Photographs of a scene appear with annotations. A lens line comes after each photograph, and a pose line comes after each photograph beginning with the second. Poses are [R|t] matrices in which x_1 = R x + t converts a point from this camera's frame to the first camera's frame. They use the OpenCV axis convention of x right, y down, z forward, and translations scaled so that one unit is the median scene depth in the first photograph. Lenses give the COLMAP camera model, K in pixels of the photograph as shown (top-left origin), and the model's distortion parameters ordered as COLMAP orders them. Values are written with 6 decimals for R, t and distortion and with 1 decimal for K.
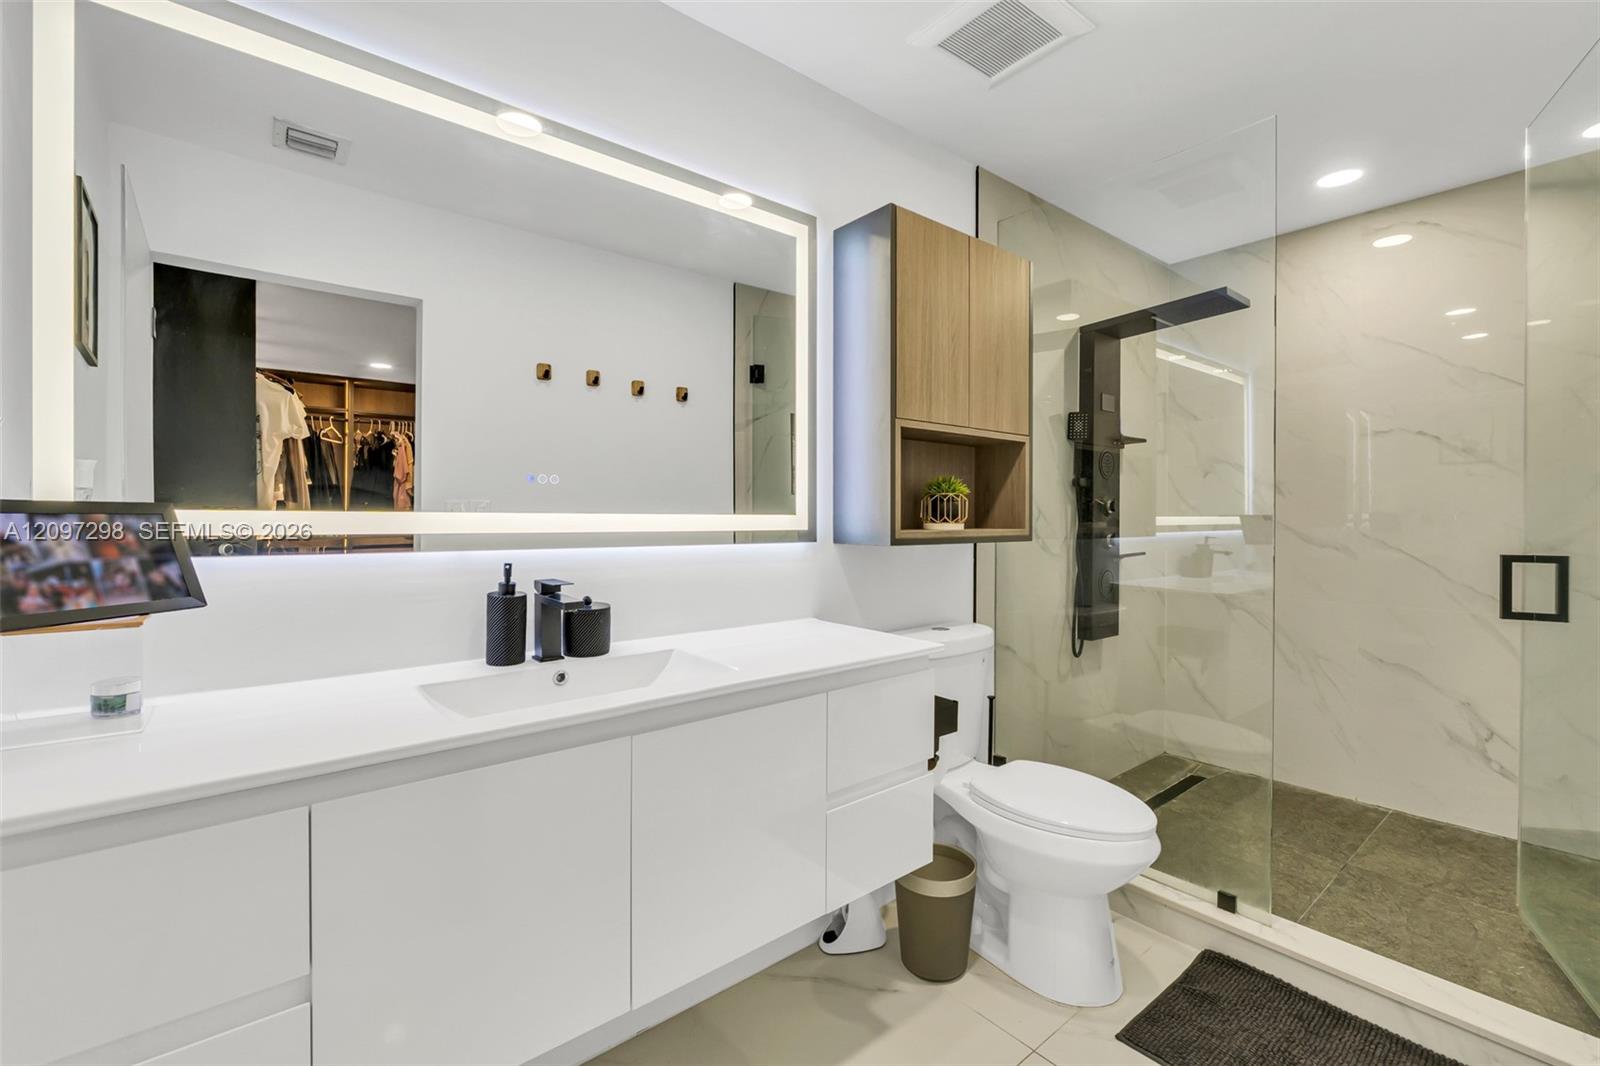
lens RADIAL K [[685.0, 0, 806.6], [0, 685.0, 536.6], [0, 0, 1]] dist [-0.004786, -0.000205]
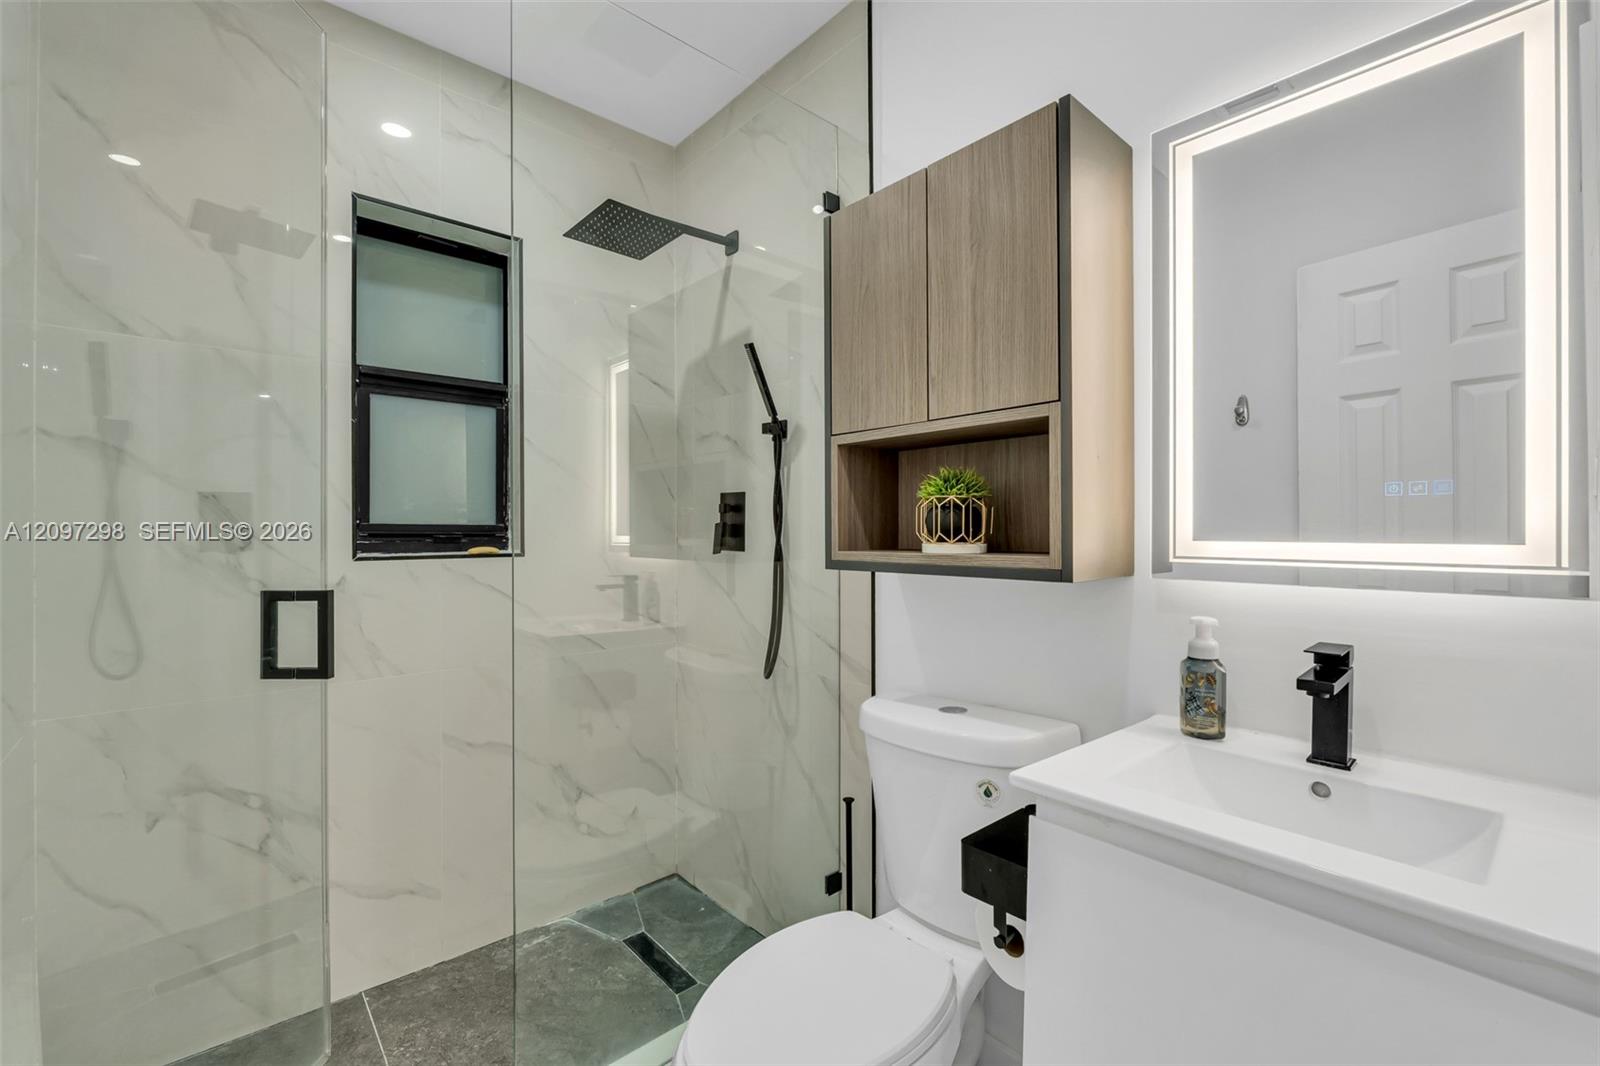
lens RADIAL K [[674.0, 0, 807.8], [0, 674.0, 526.4], [0, 0, 1]] dist [-0.006154, -0.000210]
pose [[0.030590, -0.019126, -0.999349, 0.806289], [-0.045159, 0.998769, -0.020498, -0.016681], [0.998511, 0.045757, 0.029689, 0.698969]]
